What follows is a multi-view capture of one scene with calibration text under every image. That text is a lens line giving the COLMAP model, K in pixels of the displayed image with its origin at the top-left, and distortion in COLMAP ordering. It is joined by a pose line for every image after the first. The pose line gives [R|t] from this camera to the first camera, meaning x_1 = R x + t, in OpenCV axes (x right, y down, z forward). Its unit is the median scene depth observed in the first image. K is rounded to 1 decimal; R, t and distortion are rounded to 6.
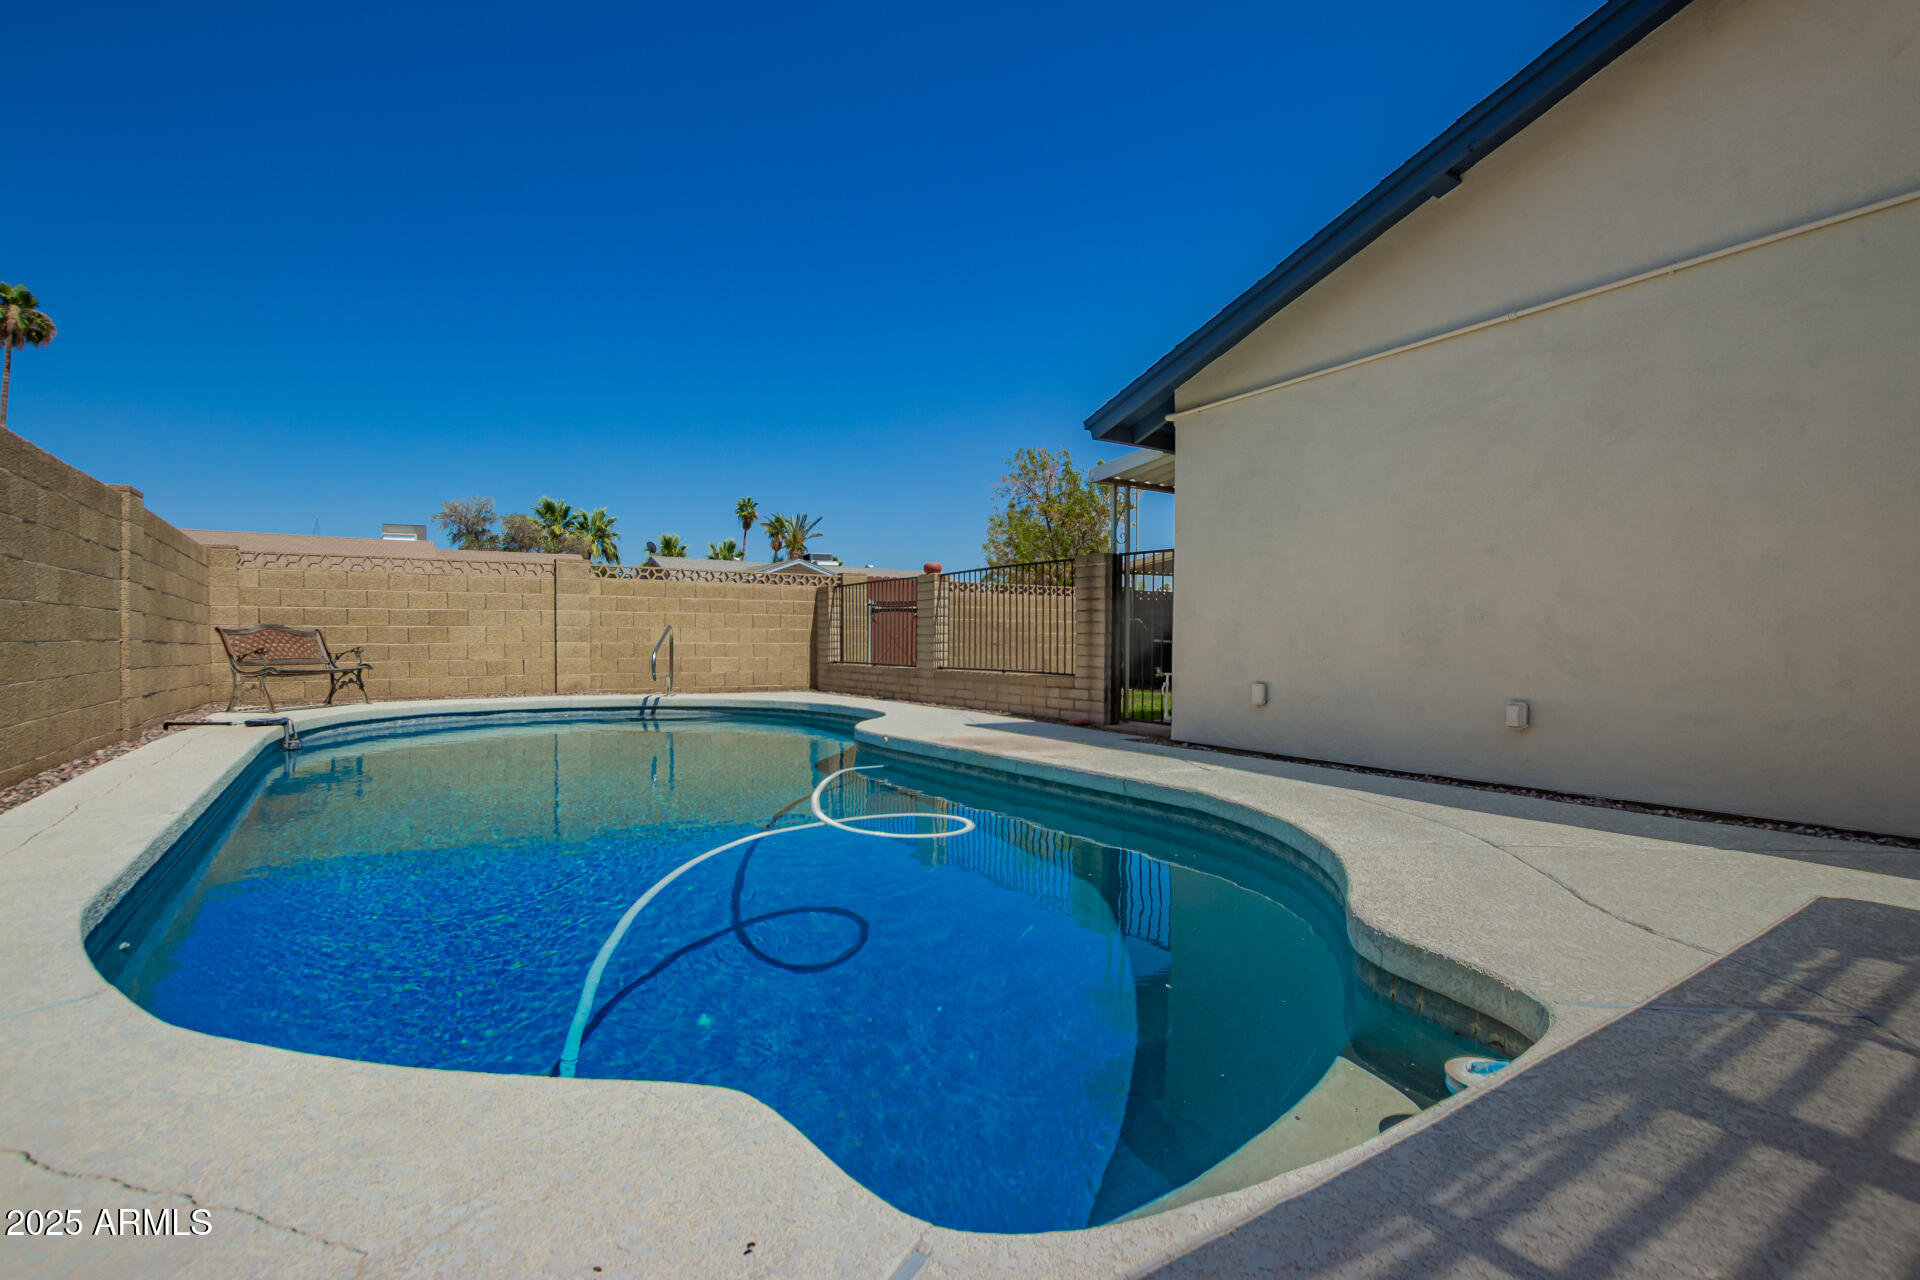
lens RADIAL K [[897.5, 0, 956.5], [0, 897.5, 615.3], [0, 0, 1]] dist [0.004223, -0.003648]
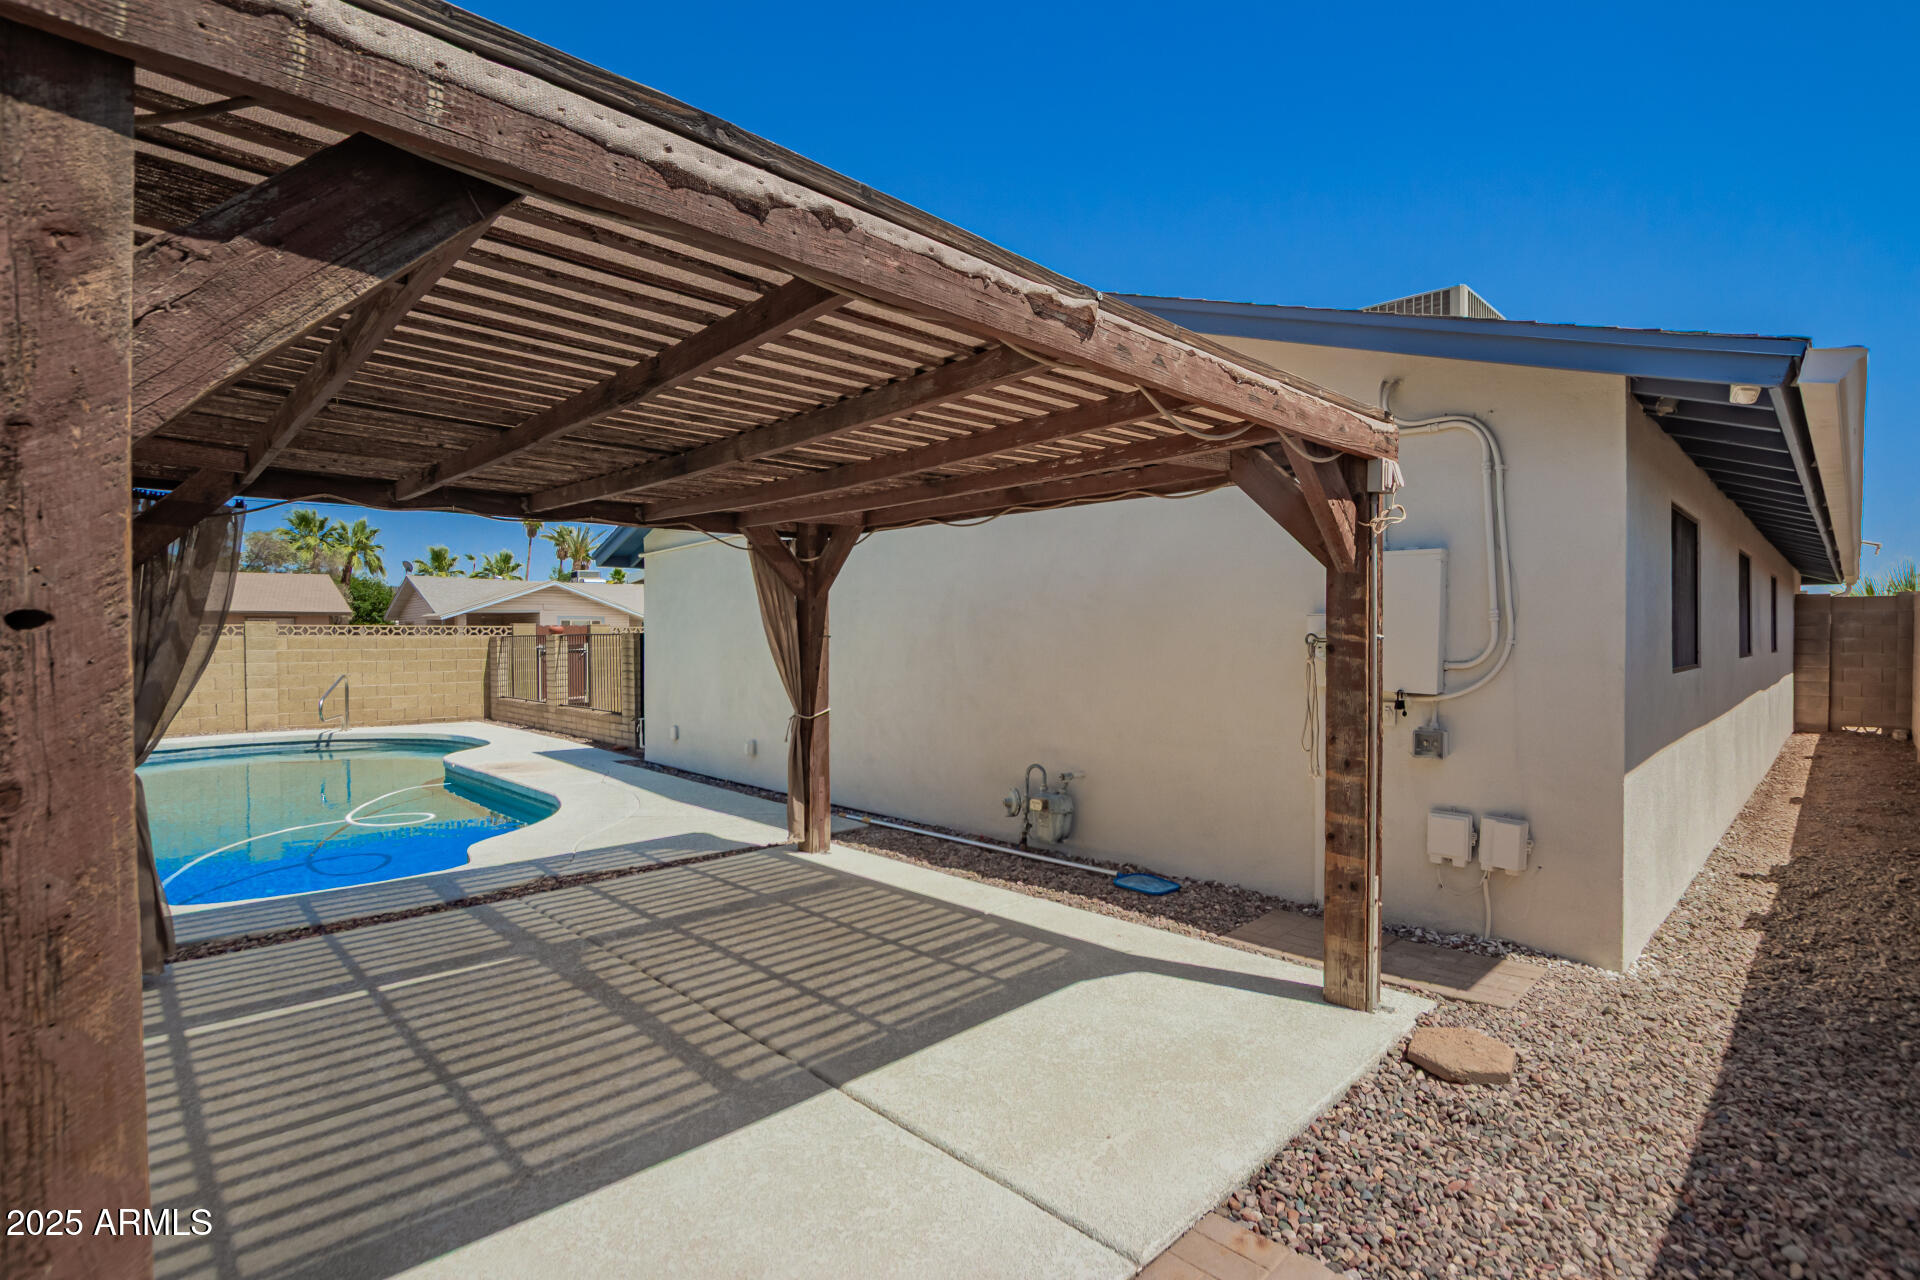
lens RADIAL K [[897.5, 0, 918.3], [0, 897.5, 645.4], [0, 0, 1]] dist [0.004223, -0.003648]
pose [[0.987340, -0.009993, 0.158304, 0.287274], [0.005229, 0.999522, 0.030485, -0.066630], [-0.158533, -0.029271, 0.986920, -0.384561]]
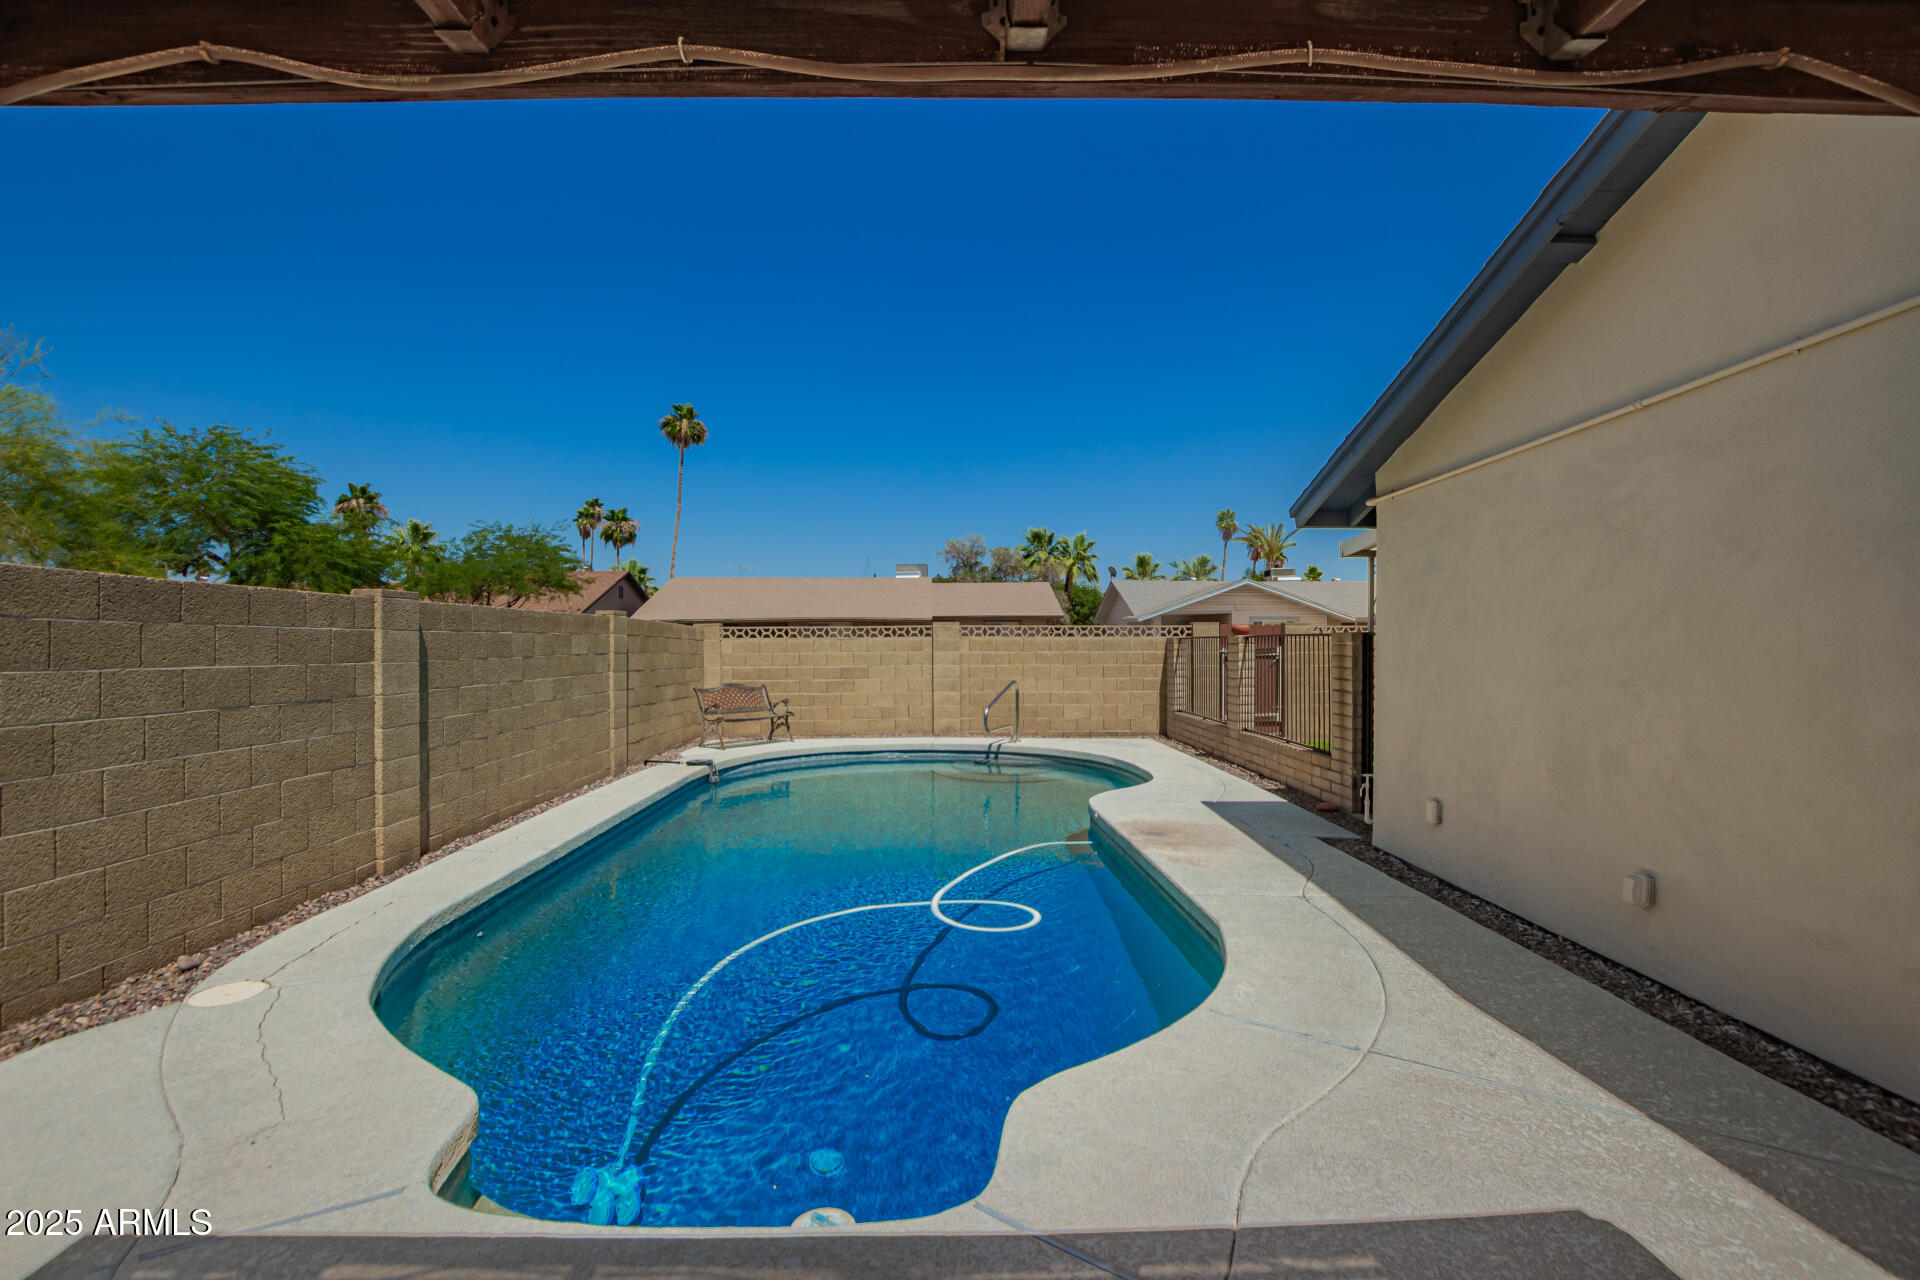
lens RADIAL K [[897.5, 0, 970.9], [0, 897.5, 650.7], [0, 0, 1]] dist [0.004223, -0.003648]
pose [[0.864541, 0.000069, -0.502562, 0.214655], [0.015438, 0.999524, 0.026694, -0.059586], [0.502325, -0.030837, 0.864129, -0.013371]]
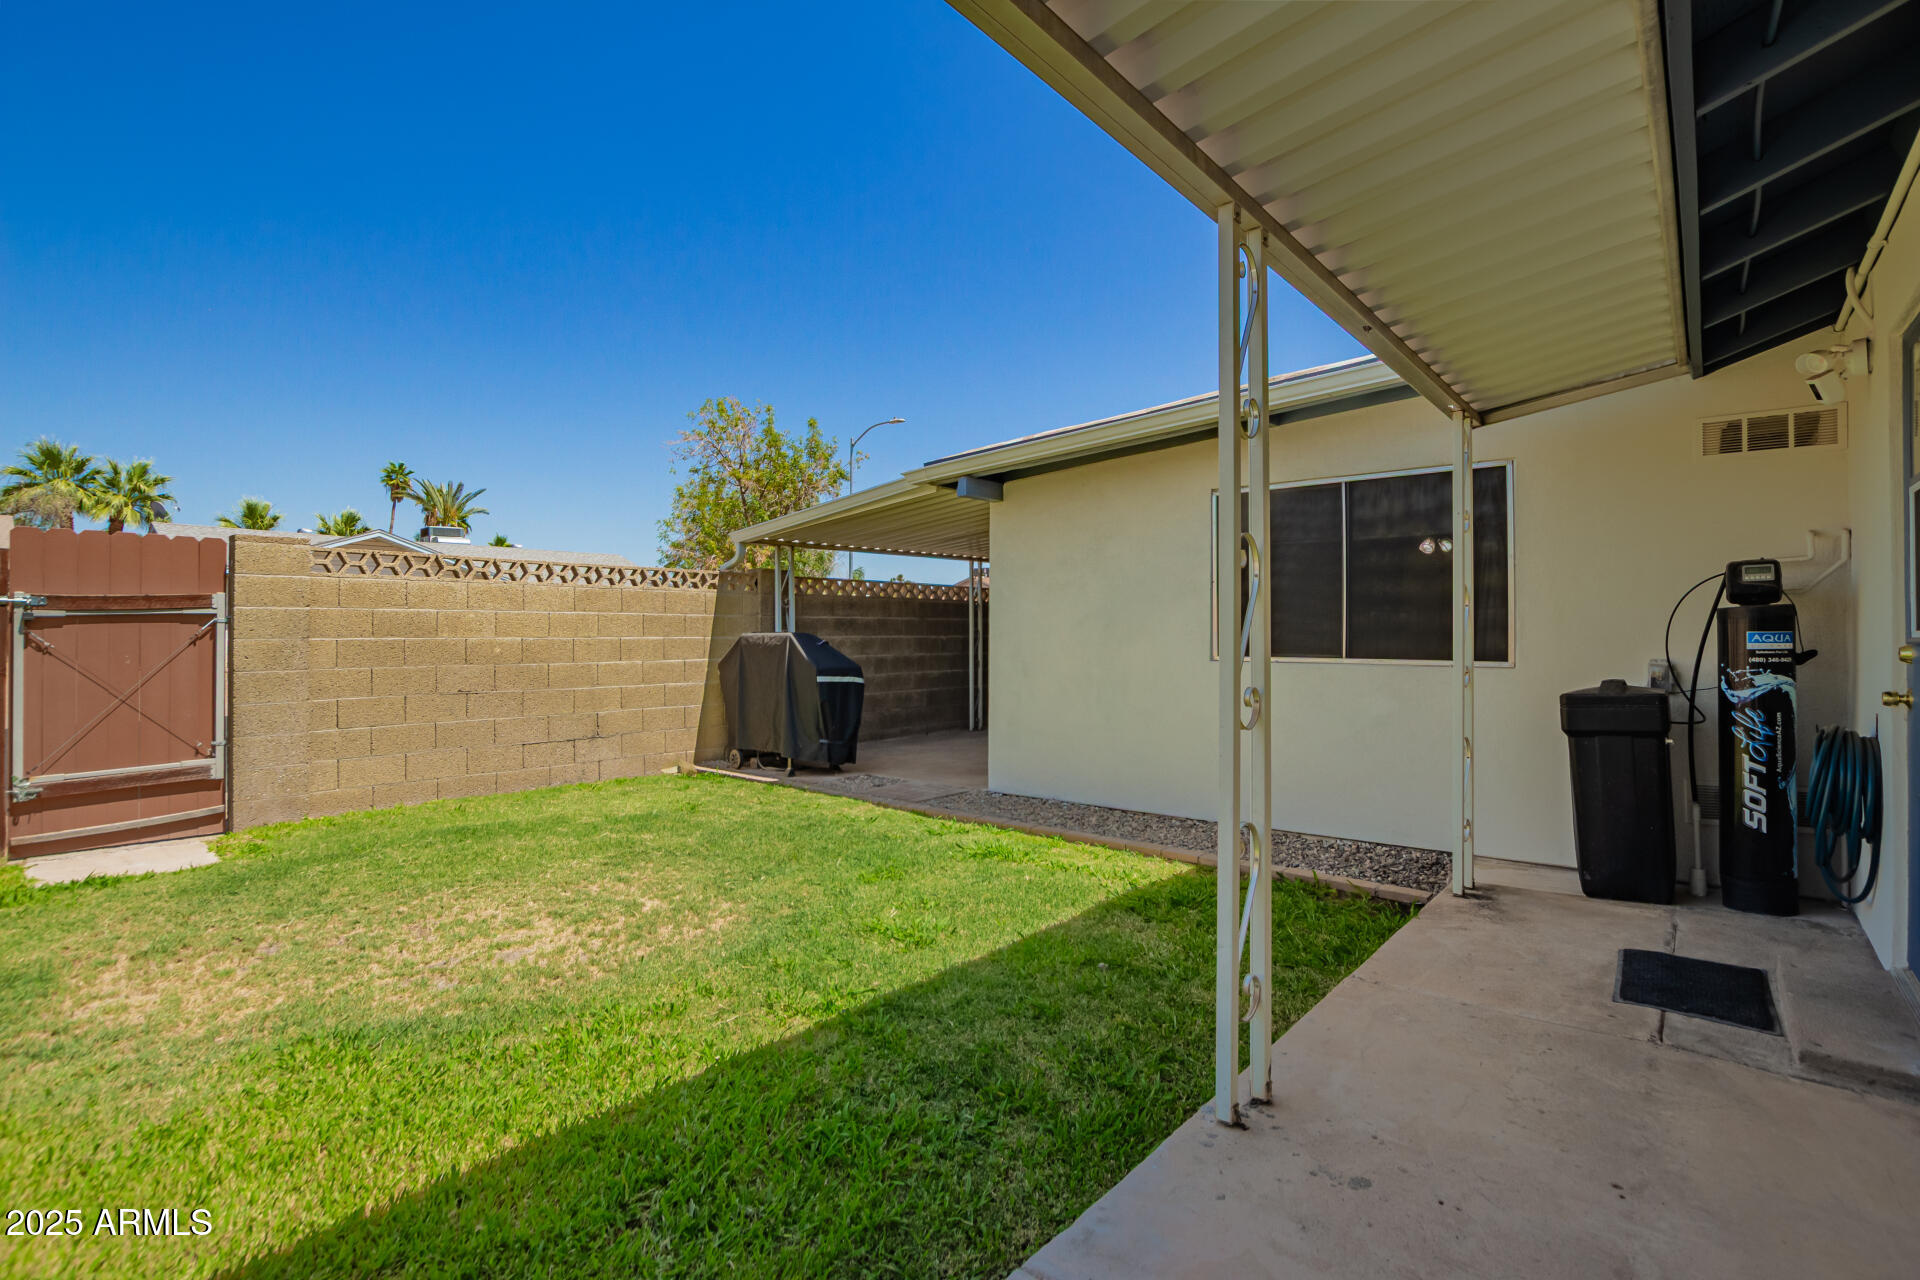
lens RADIAL K [[897.5, 0, 948.0], [0, 897.5, 626.6], [0, 0, 1]] dist [0.004223, -0.003648]
pose [[0.960004, -0.000536, 0.279985, 0.211593], [-0.005529, 0.999767, 0.020873, -0.016593], [-0.279931, -0.021586, 0.959777, 0.729153]]
